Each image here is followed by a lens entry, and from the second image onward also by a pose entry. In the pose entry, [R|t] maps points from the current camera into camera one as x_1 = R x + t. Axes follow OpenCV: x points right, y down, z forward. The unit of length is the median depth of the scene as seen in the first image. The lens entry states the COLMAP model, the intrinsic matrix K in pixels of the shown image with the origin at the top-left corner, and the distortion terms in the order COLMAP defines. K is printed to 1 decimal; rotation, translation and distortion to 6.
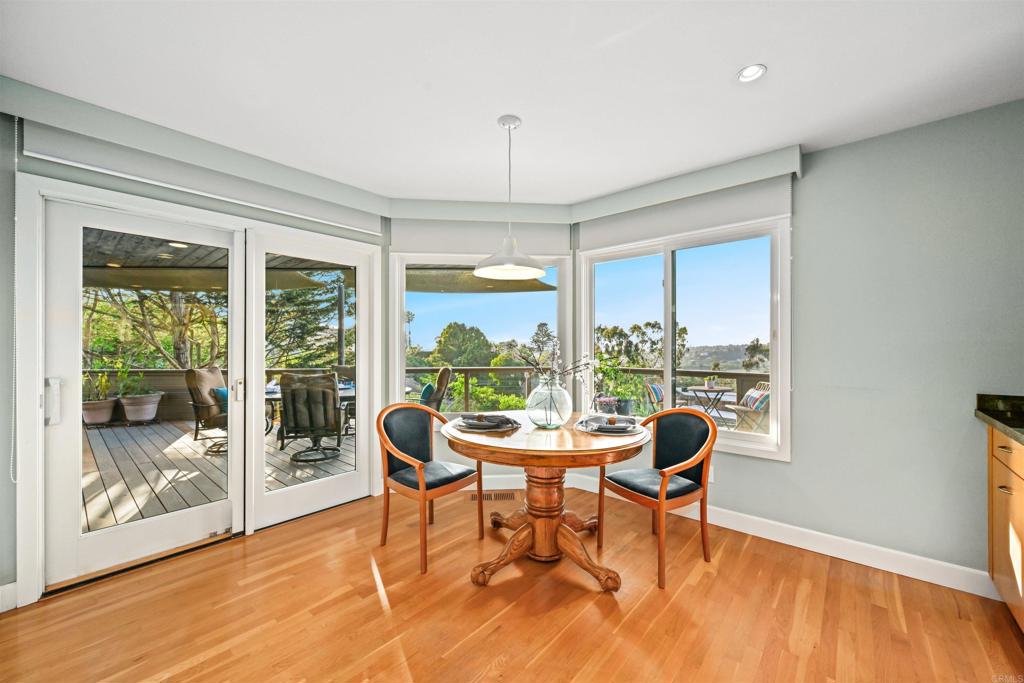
lens RADIAL K [[400.0, 0, 515.8], [0, 400.0, 345.2], [0, 0, 1]] dist [-0.001582, 0.000093]
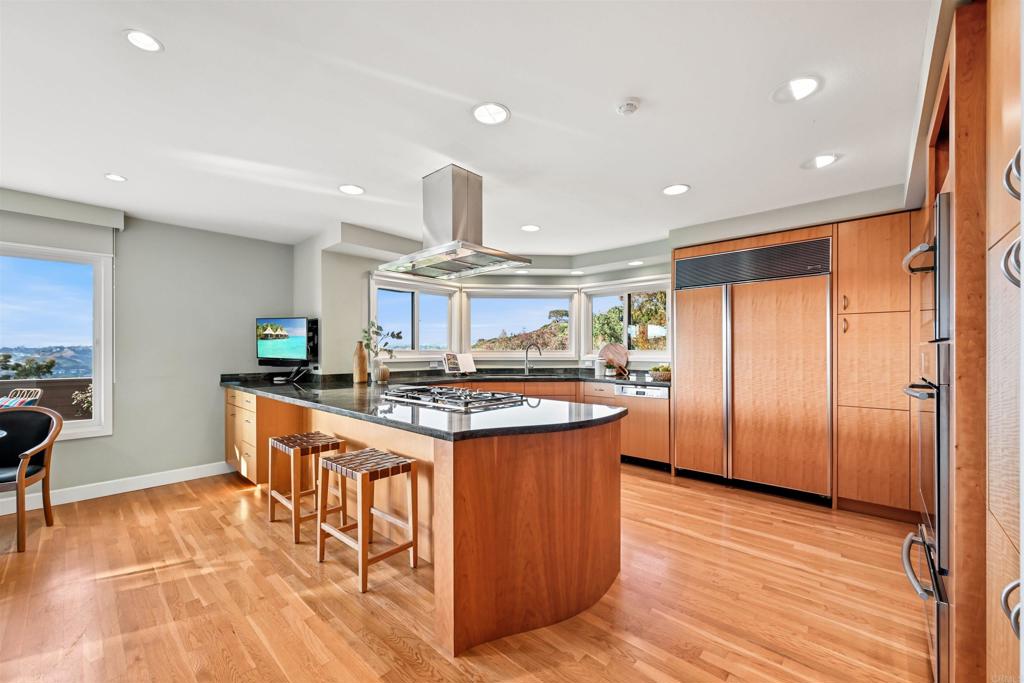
lens RADIAL K [[400.0, 0, 515.8], [0, 400.0, 345.2], [0, 0, 1]] dist [-0.001582, 0.000093]
pose [[0.026675, 0.011048, 0.999583, -0.680842], [-0.000968, 0.999939, -0.011026, -0.007115], [-0.999644, -0.000674, 0.026684, -0.448087]]
